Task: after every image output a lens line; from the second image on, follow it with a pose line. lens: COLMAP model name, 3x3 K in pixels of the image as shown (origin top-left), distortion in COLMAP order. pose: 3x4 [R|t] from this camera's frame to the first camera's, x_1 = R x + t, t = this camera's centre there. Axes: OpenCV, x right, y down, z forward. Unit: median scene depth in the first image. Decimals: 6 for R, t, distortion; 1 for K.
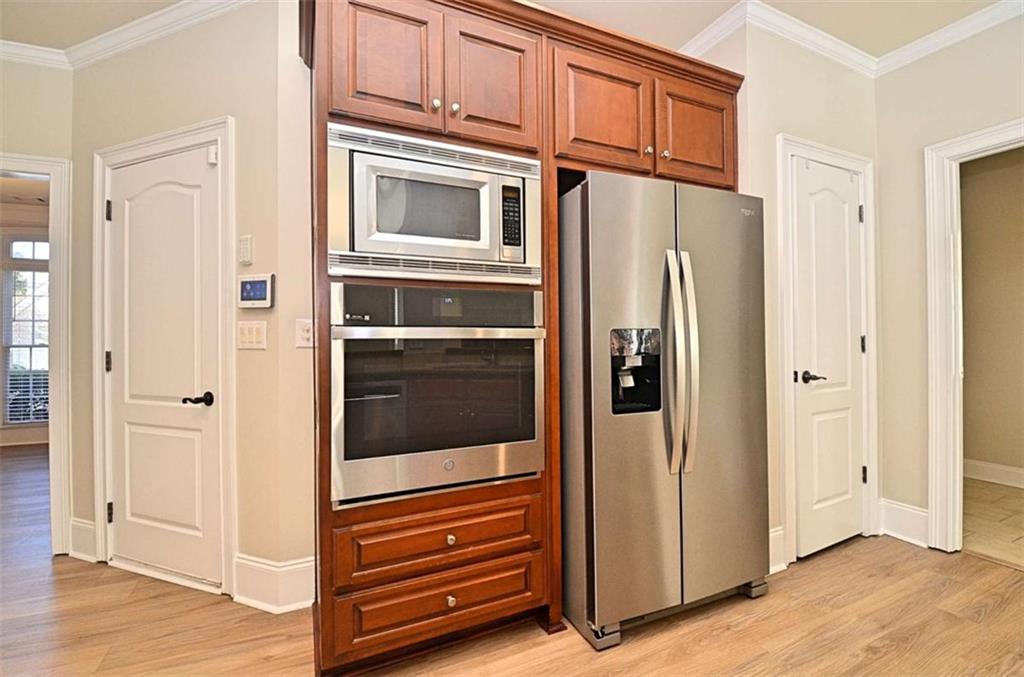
lens RADIAL K [[444.1, 0, 511.0], [0, 444.1, 338.8], [0, 0, 1]] dist [0.008053, -0.005079]
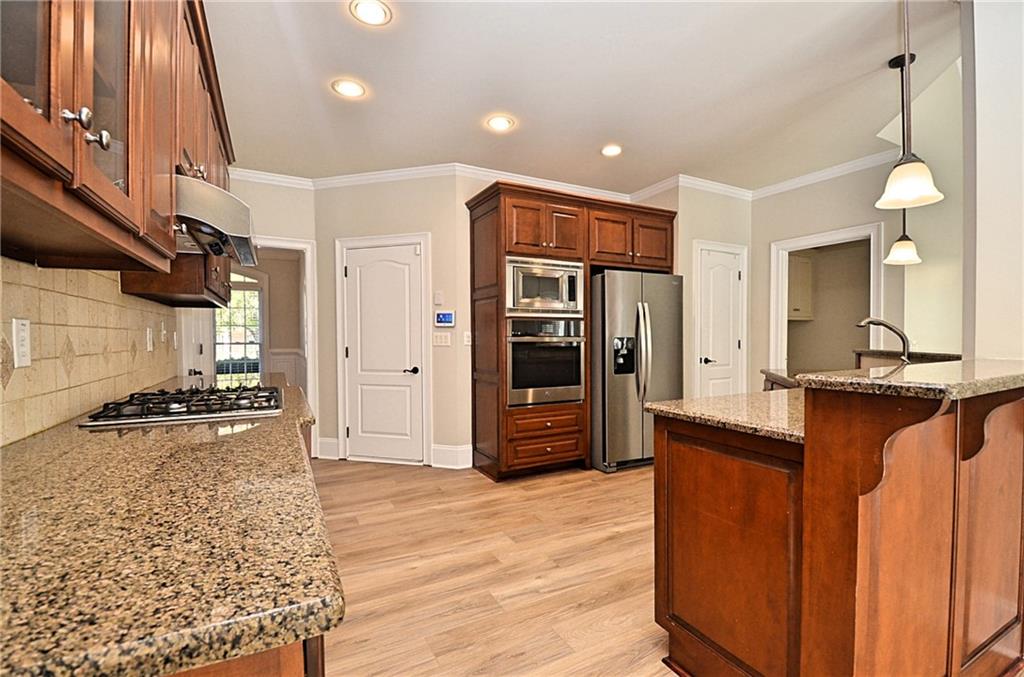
lens RADIAL K [[444.1, 0, 515.3], [0, 444.1, 347.3], [0, 0, 1]] dist [0.008053, -0.005079]
pose [[0.998528, 0.003759, 0.054102, -0.384065], [-0.005029, 0.999714, 0.023361, -0.022217], [-0.053999, -0.023599, 0.998262, -1.195457]]
